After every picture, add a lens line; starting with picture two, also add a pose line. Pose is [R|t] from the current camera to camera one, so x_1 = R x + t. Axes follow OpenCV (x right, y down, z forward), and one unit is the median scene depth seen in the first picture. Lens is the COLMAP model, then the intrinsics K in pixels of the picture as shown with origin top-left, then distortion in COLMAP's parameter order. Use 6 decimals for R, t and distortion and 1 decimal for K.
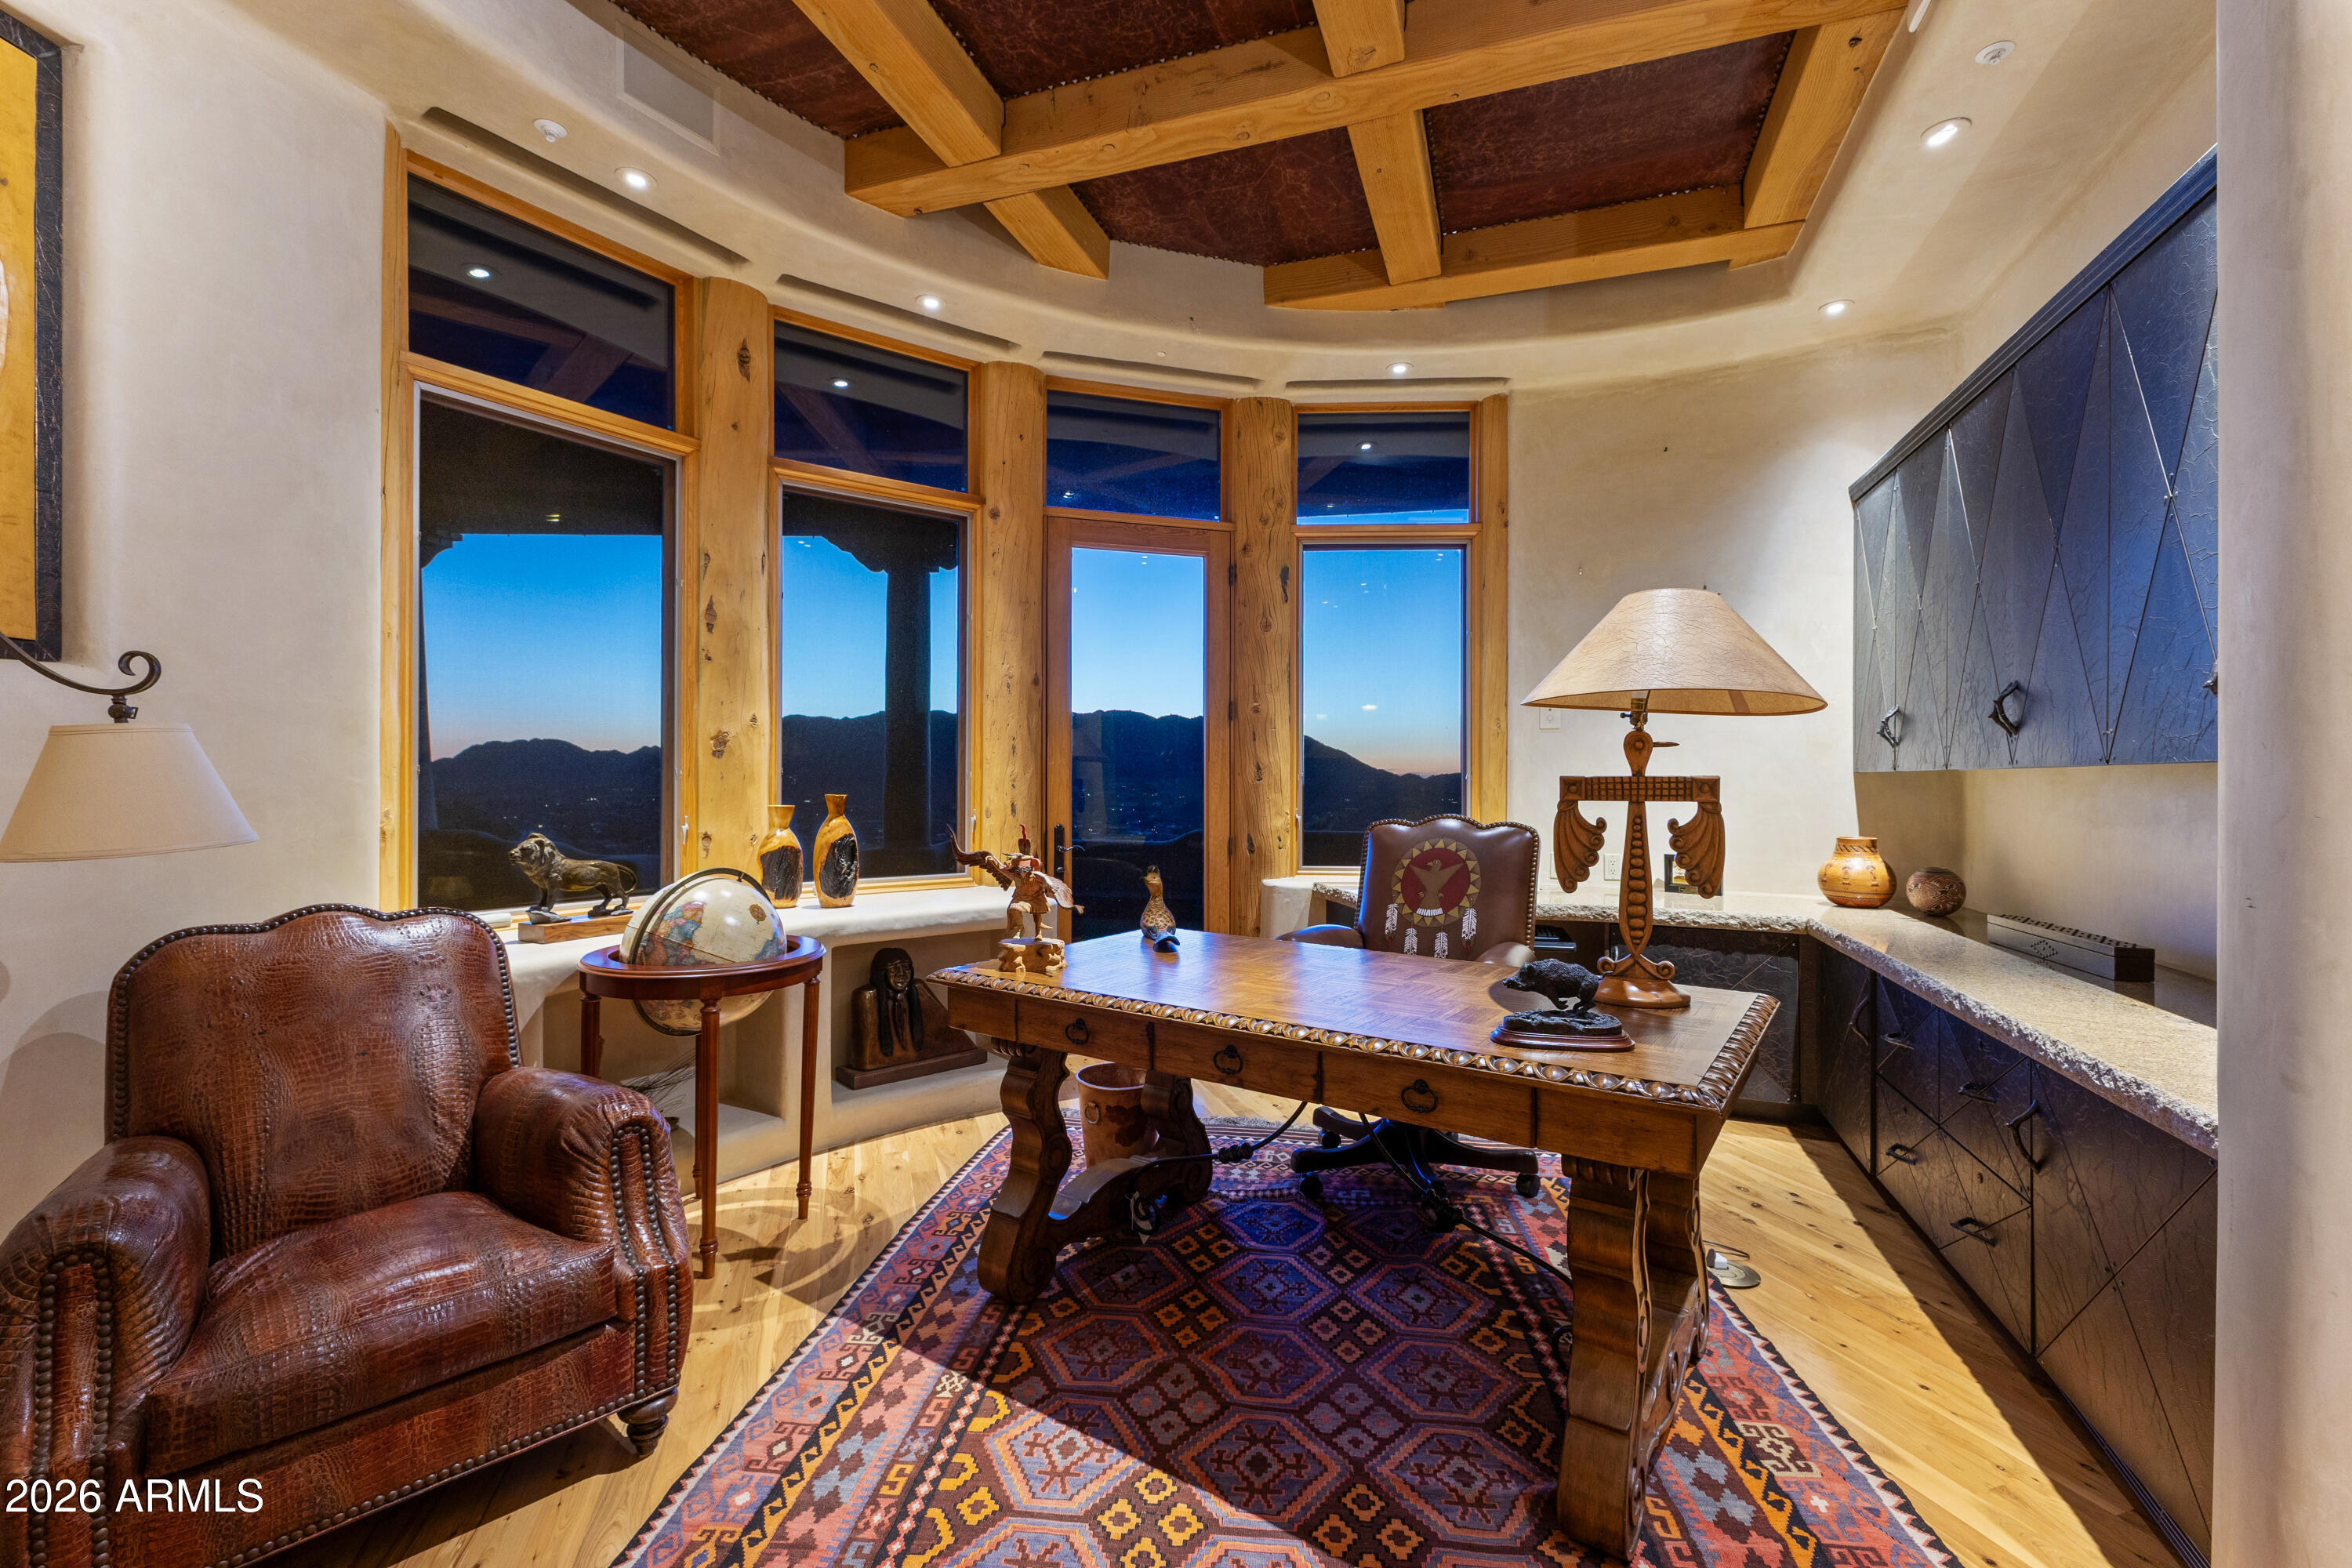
lens RADIAL K [[1008.3, 0, 1181.8], [0, 1008.3, 780.3], [0, 0, 1]] dist [0.015559, -0.005684]
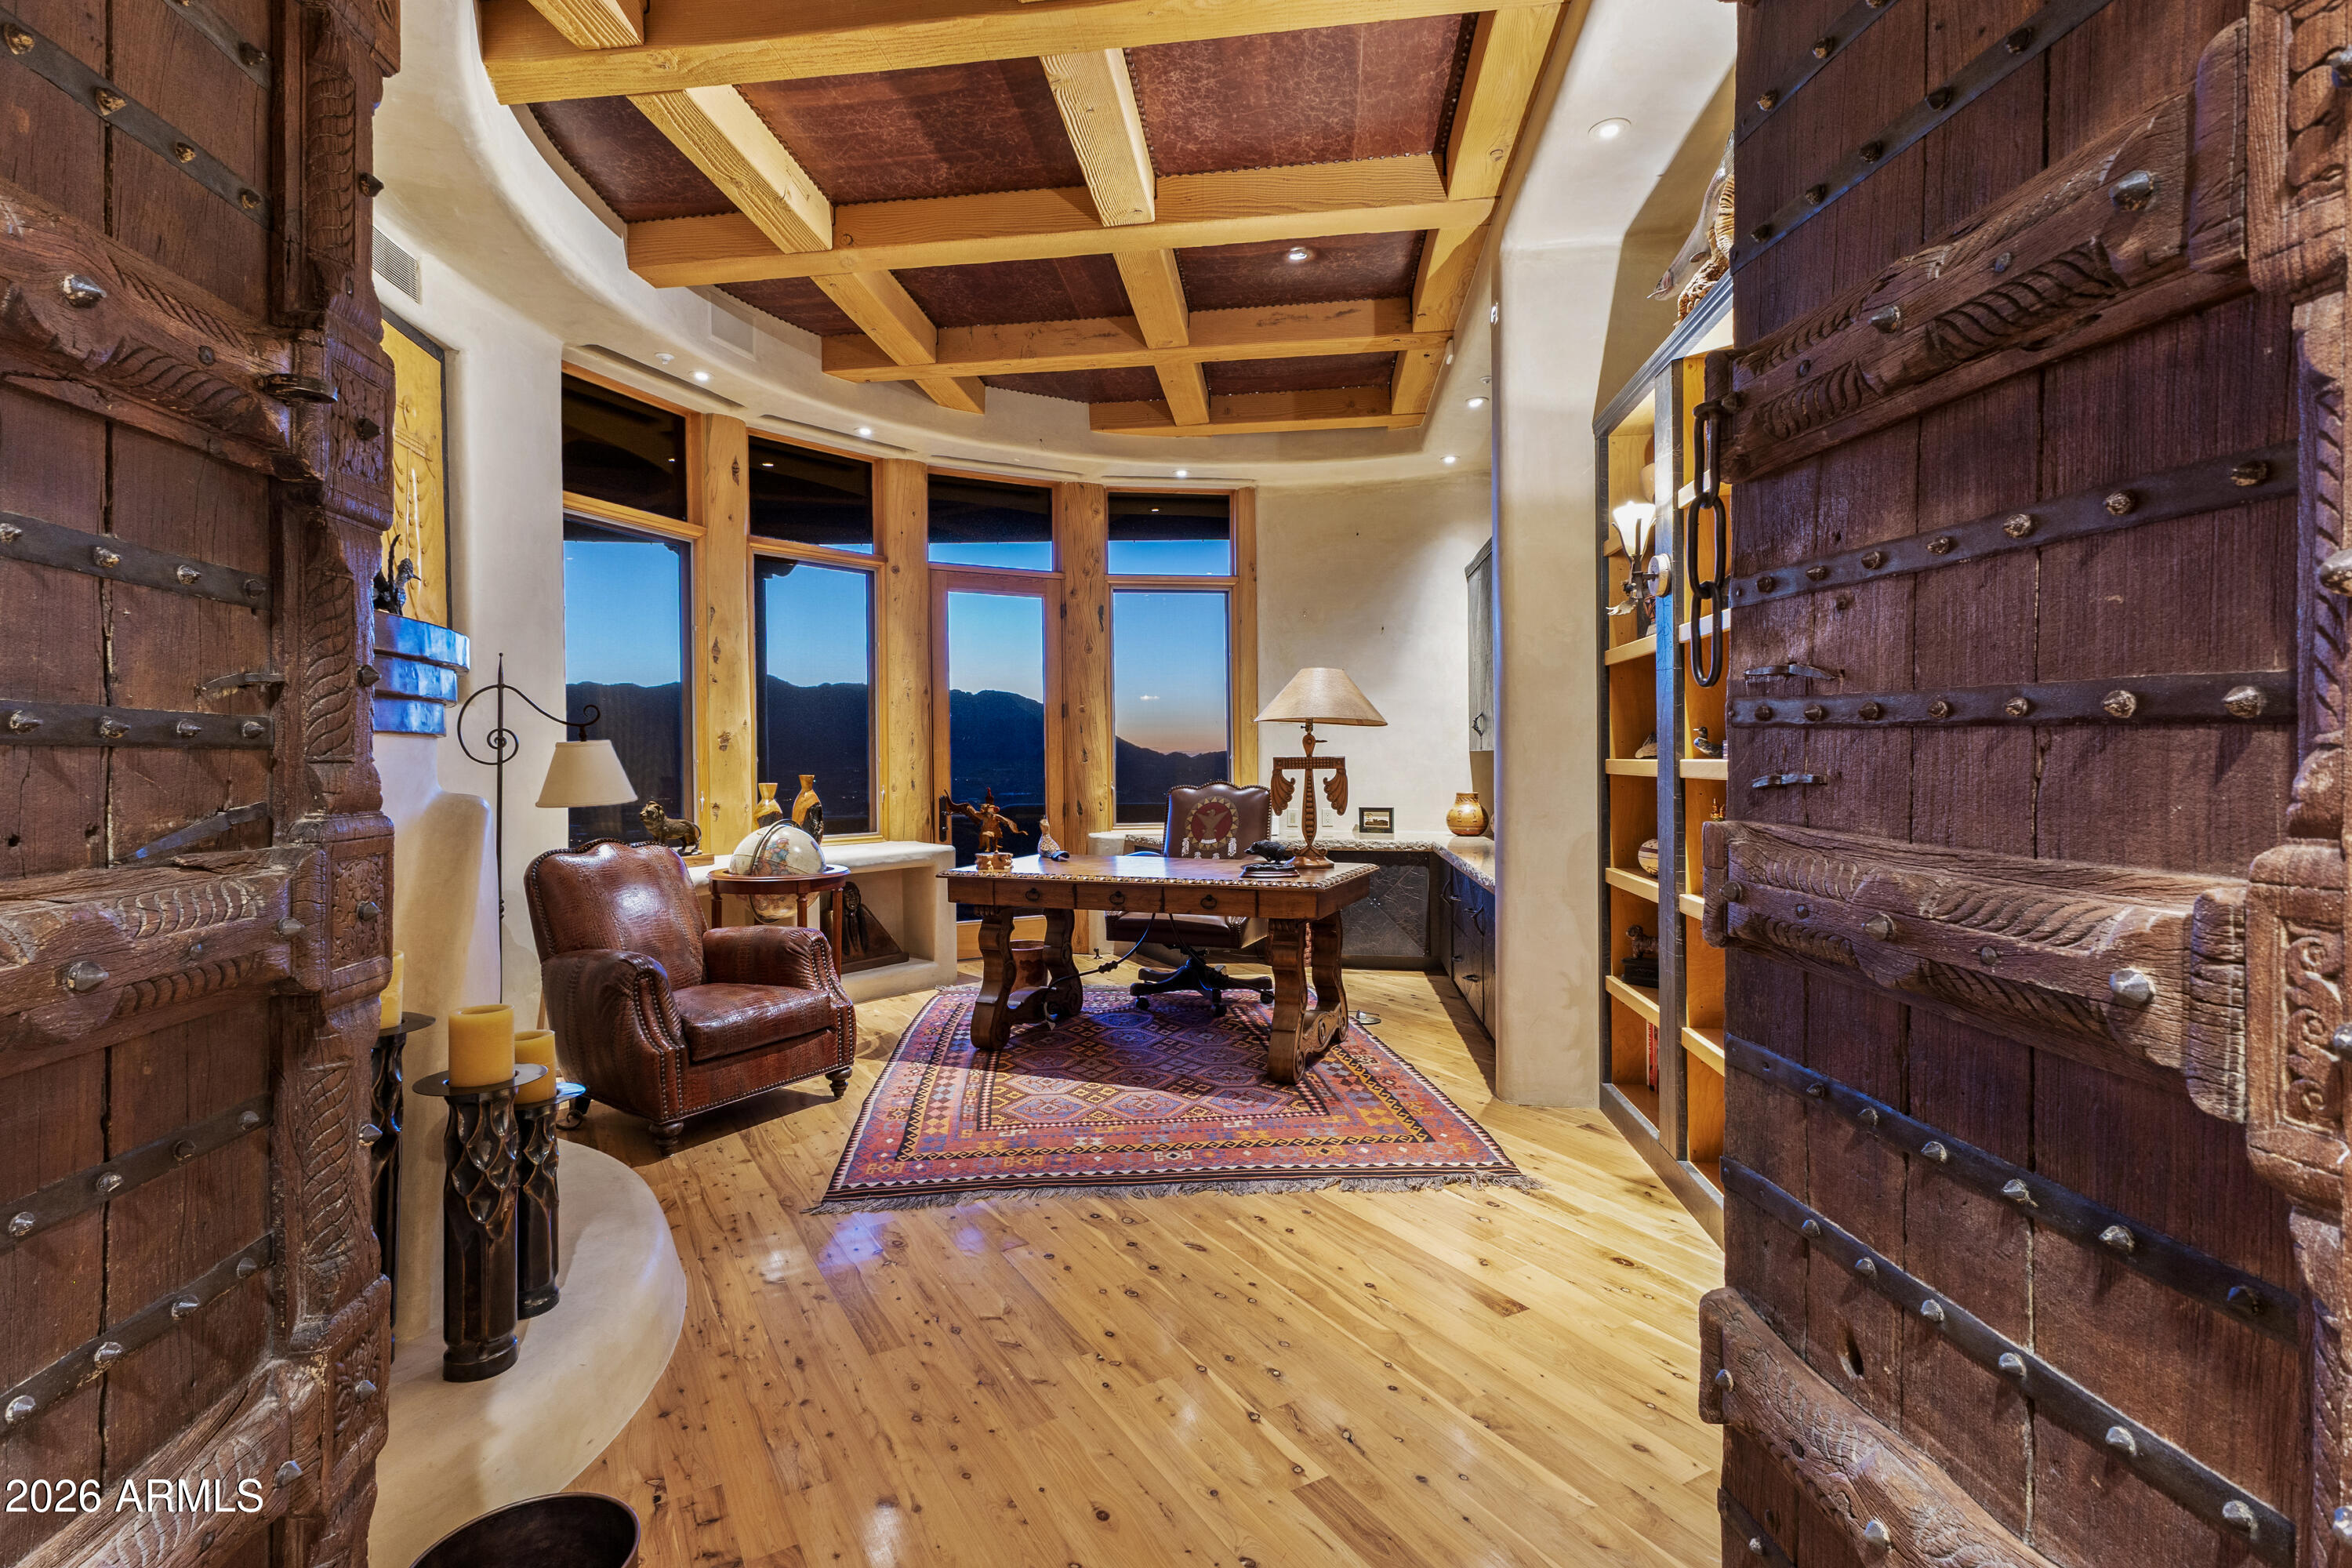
lens RADIAL K [[1008.3, 0, 1181.8], [0, 1008.3, 780.3], [0, 0, 1]] dist [0.015559, -0.005684]
pose [[0.975211, -0.017728, 0.220565, -0.142627], [0.013585, 0.999702, 0.020285, -0.000831], [-0.220859, -0.016786, 0.975161, -0.533252]]
